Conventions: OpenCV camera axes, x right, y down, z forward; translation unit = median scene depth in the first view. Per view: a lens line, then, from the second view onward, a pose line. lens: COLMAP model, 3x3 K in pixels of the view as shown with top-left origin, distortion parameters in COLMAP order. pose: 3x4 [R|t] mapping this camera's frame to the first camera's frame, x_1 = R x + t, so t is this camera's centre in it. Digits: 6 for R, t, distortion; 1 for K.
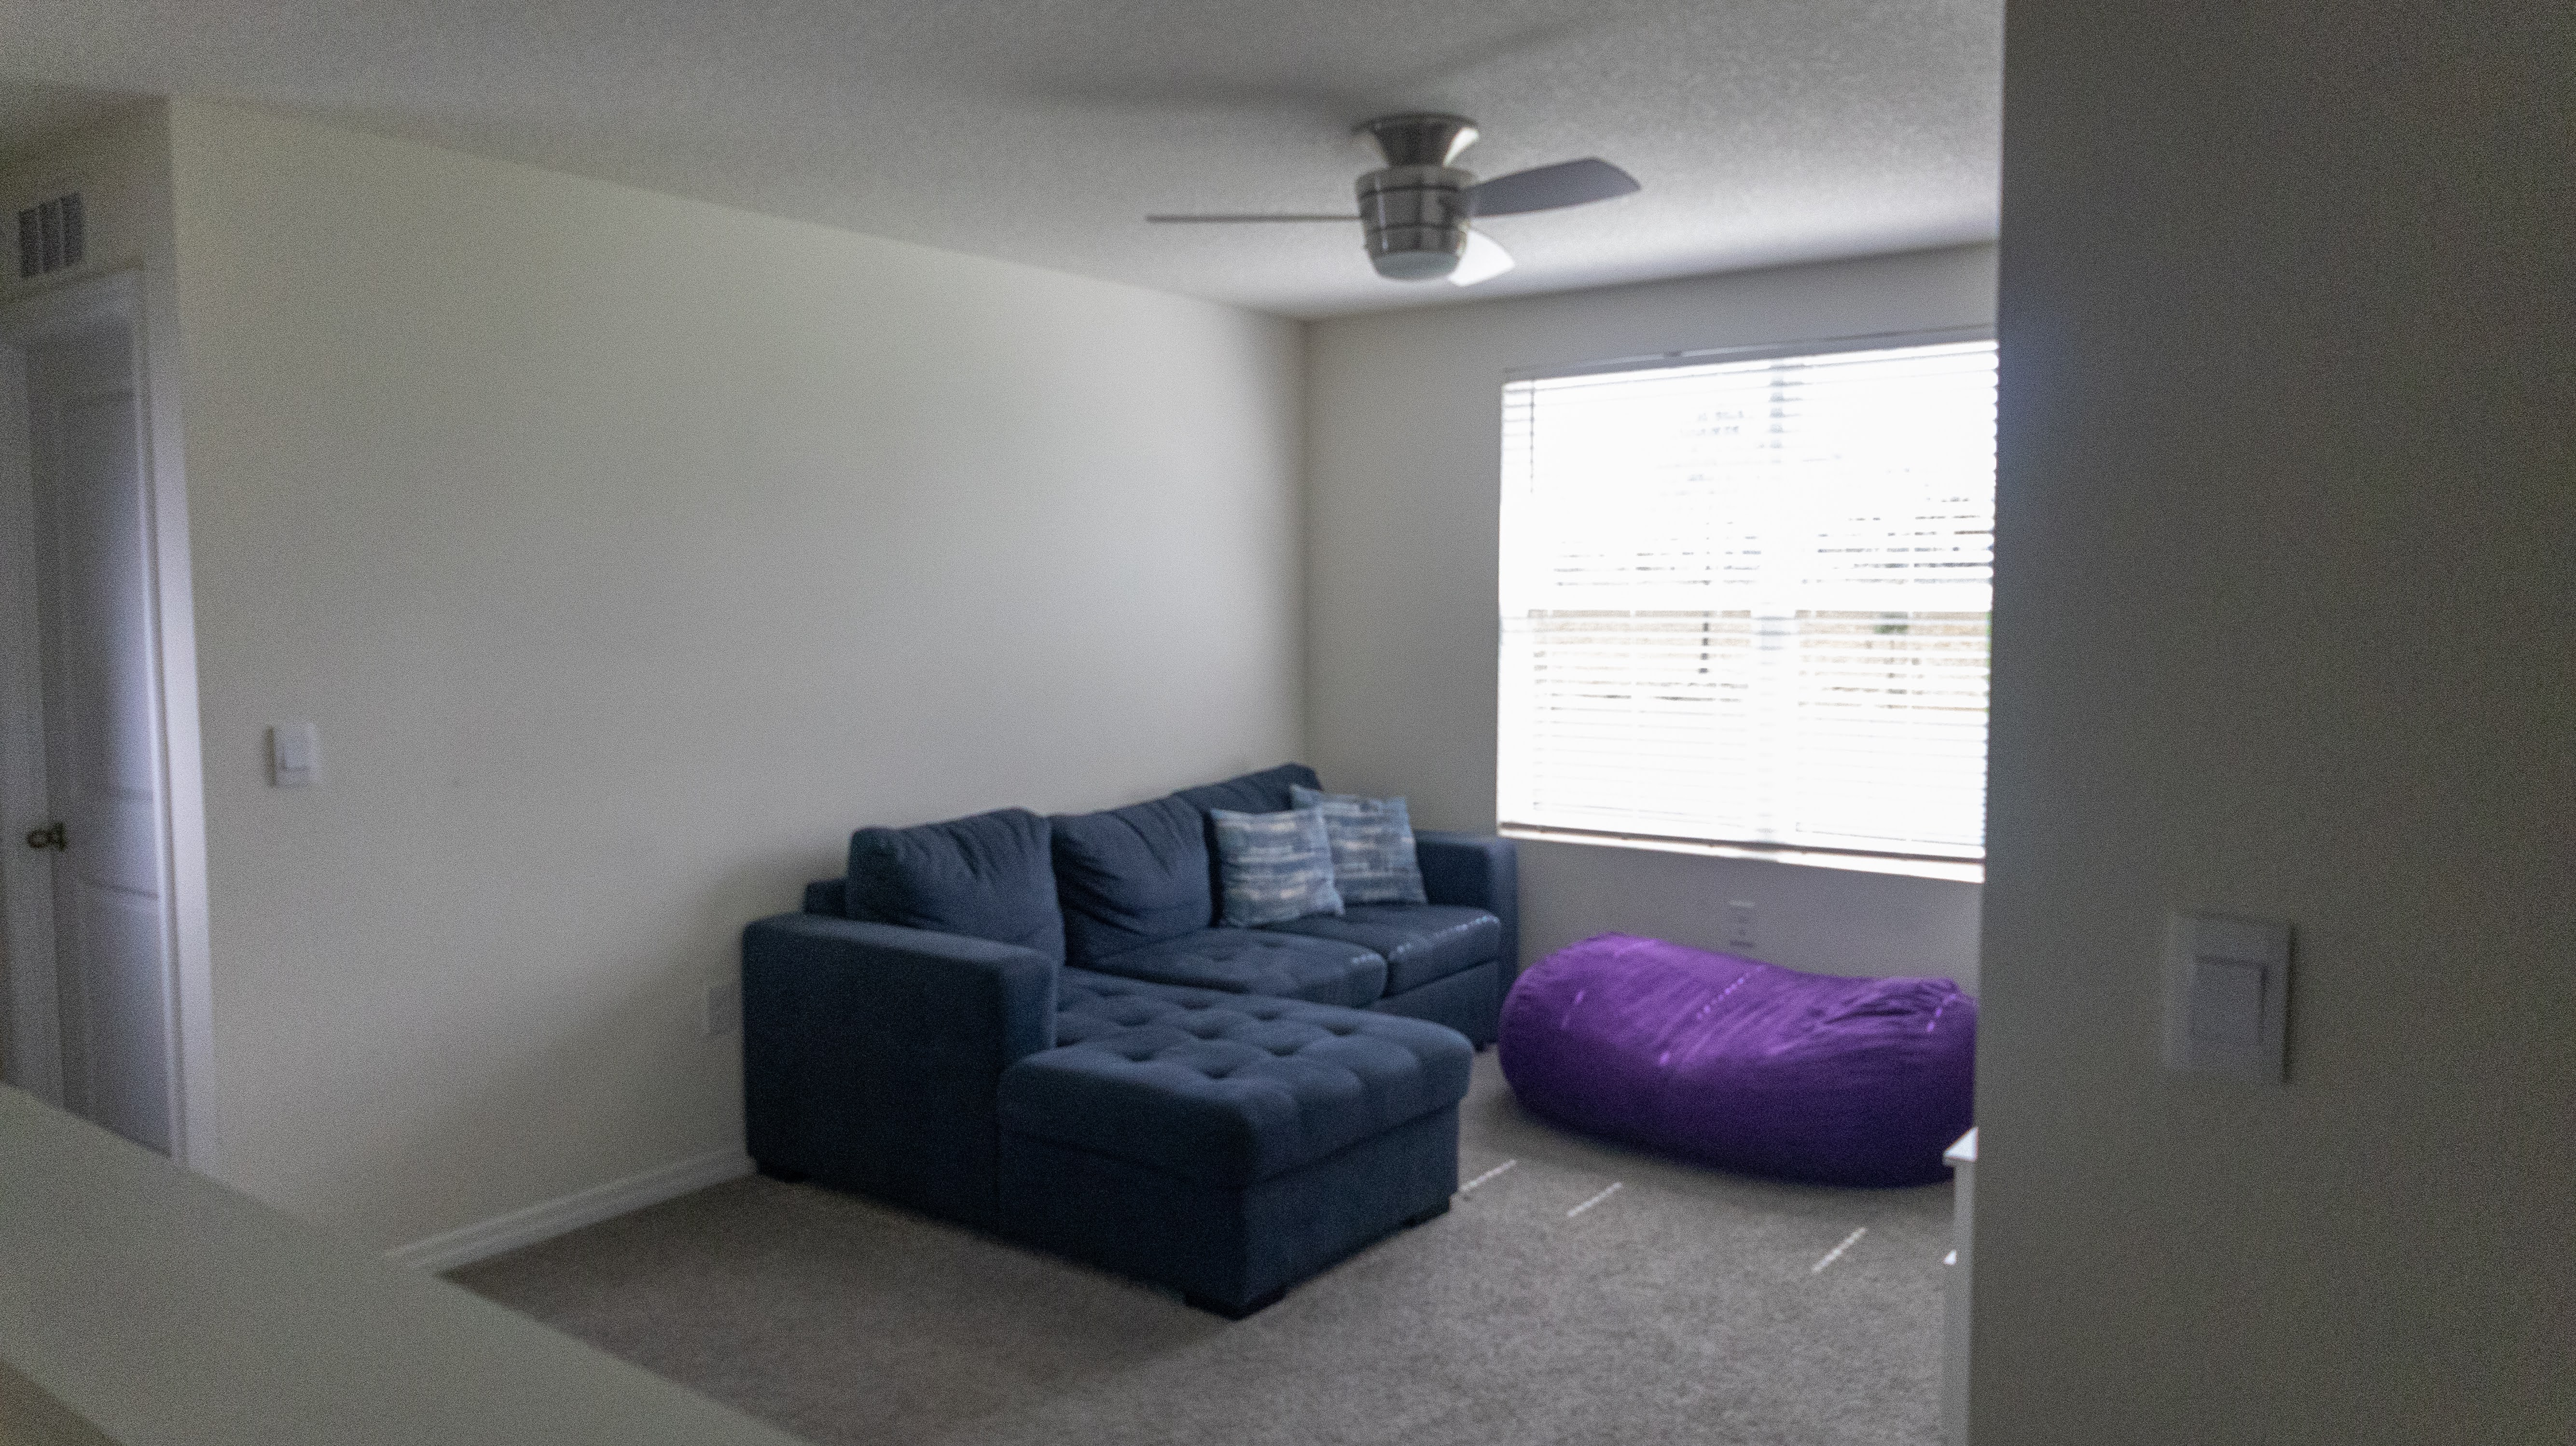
lens RADIAL K [[1789.8, 0, 1292.8], [0, 1789.8, 722.5], [0, 0, 1]] dist [0.024661, -0.003370]
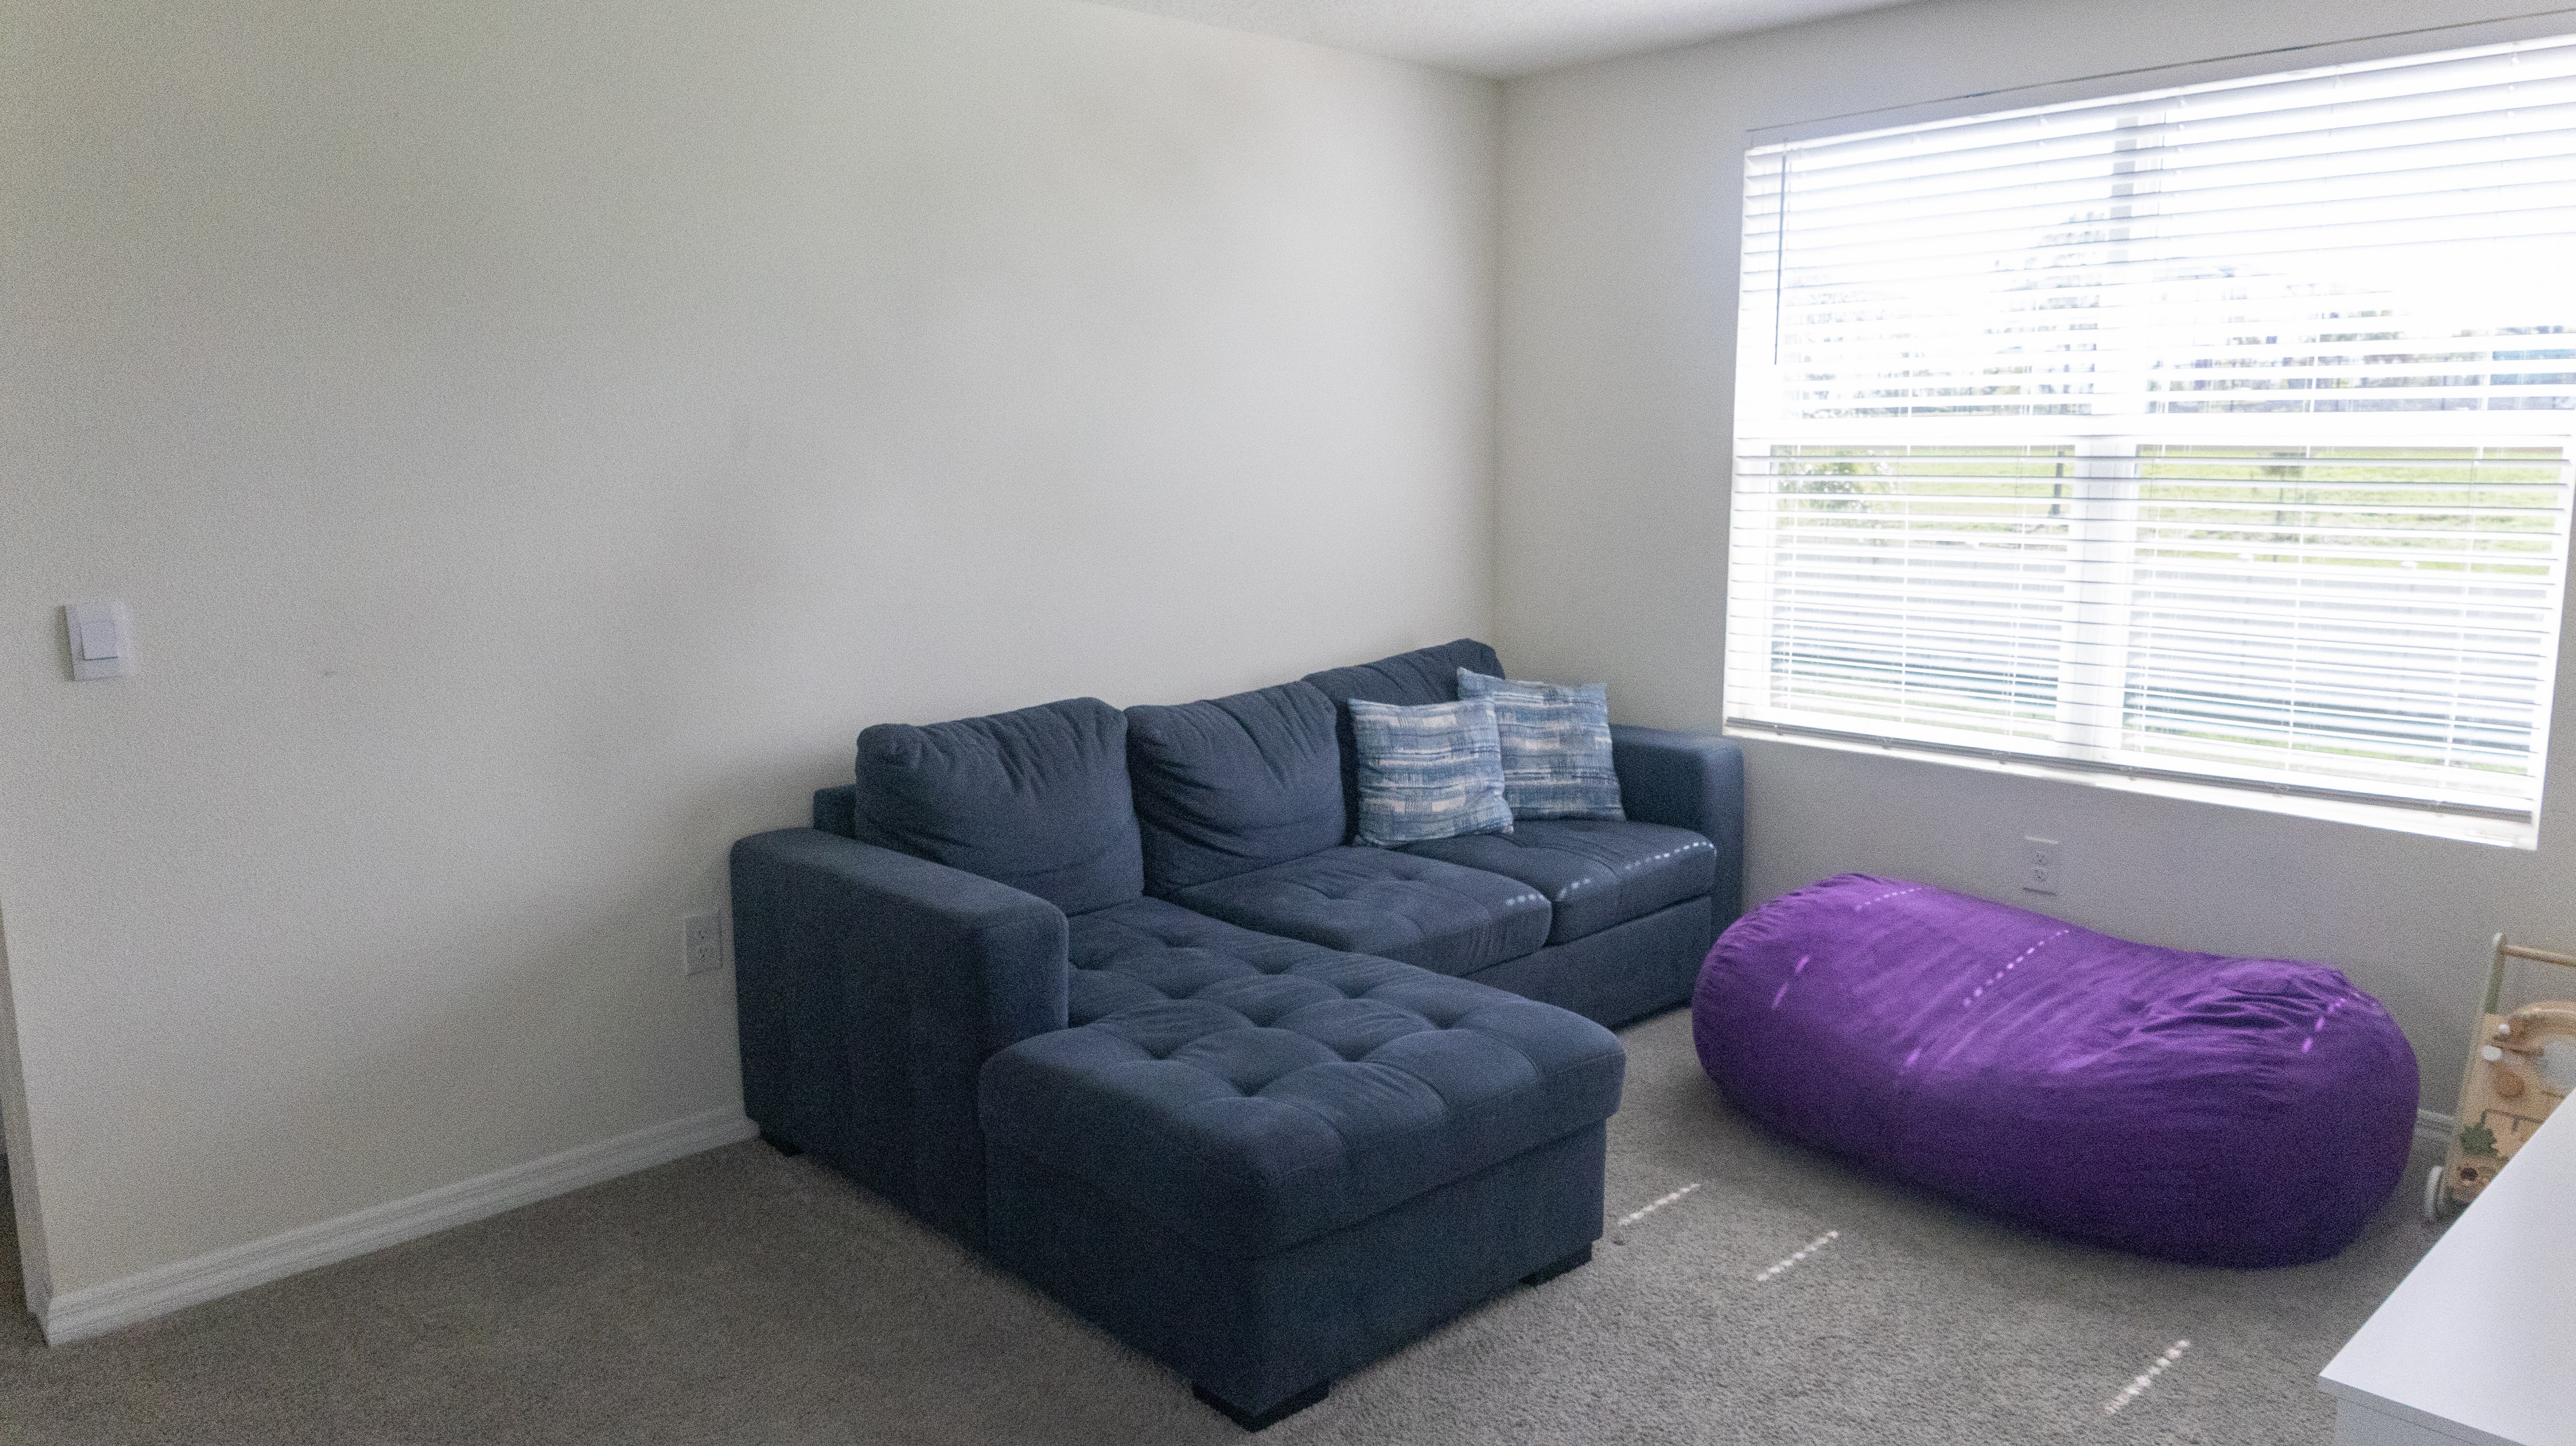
lens RADIAL K [[1789.8, 0, 1284.5], [0, 1789.8, 720.2], [0, 0, 1]] dist [0.024661, -0.003370]
pose [[0.983835, 0.022933, -0.177601, 0.082557], [-0.007067, 0.995966, 0.089458, -0.016671], [0.178936, -0.086757, 0.980028, 0.242030]]
